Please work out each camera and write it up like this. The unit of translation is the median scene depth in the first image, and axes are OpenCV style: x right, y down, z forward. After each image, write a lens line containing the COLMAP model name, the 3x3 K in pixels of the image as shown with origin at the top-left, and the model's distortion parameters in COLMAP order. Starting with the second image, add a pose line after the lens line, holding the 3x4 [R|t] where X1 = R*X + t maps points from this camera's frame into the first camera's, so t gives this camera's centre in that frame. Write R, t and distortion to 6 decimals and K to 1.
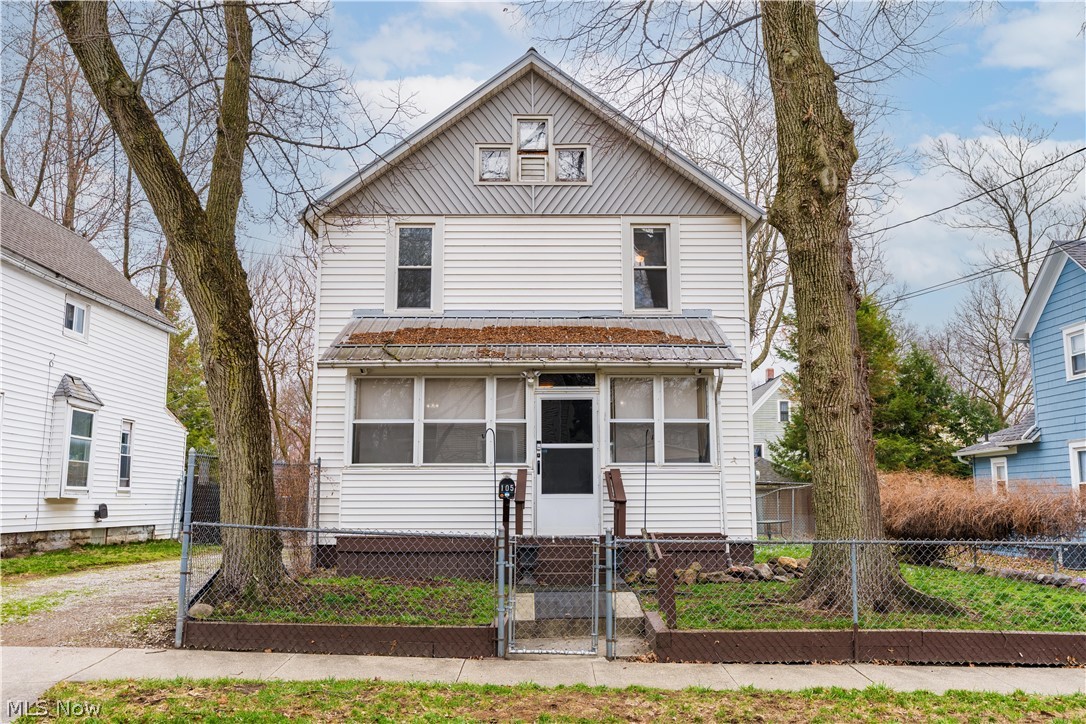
lens RADIAL K [[928.6, 0, 543.0], [0, 928.6, 362.0], [0, 0, 1]] dist [0.001911, -0.002521]
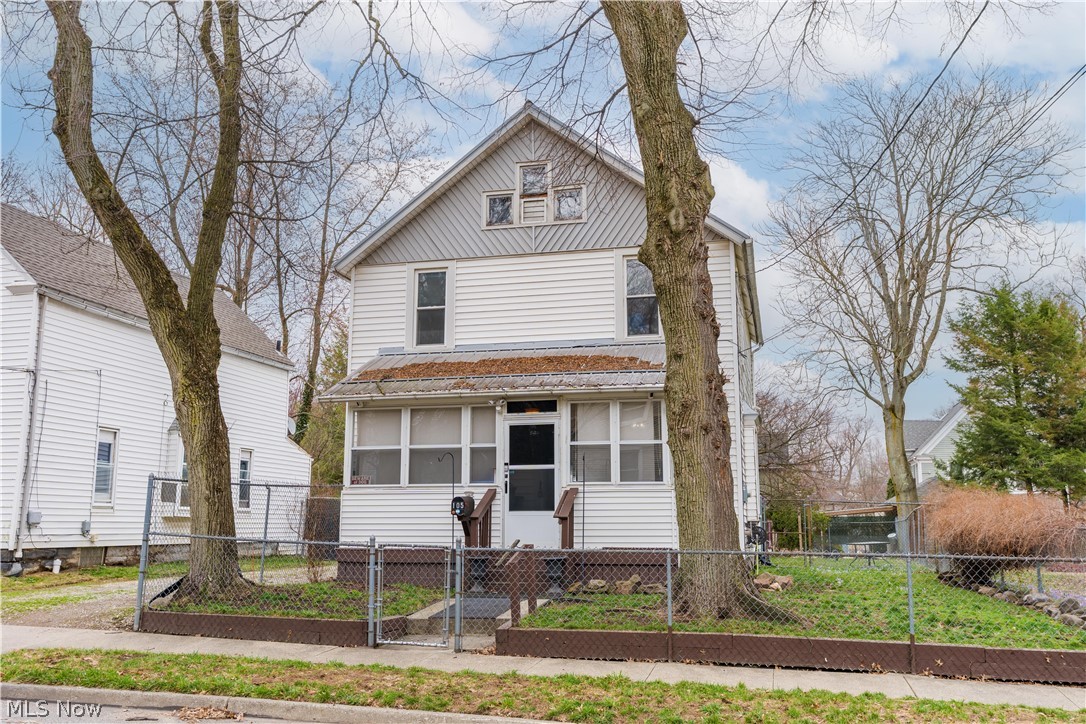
lens RADIAL K [[957.7, 0, 543.0], [0, 957.7, 362.0], [0, 0, 1]] dist [0.000584, -0.003041]
pose [[0.969443, -0.039785, -0.242070, 0.316605], [0.034975, 0.999097, -0.024137, -0.005725], [0.242811, 0.014933, 0.969959, -0.093235]]
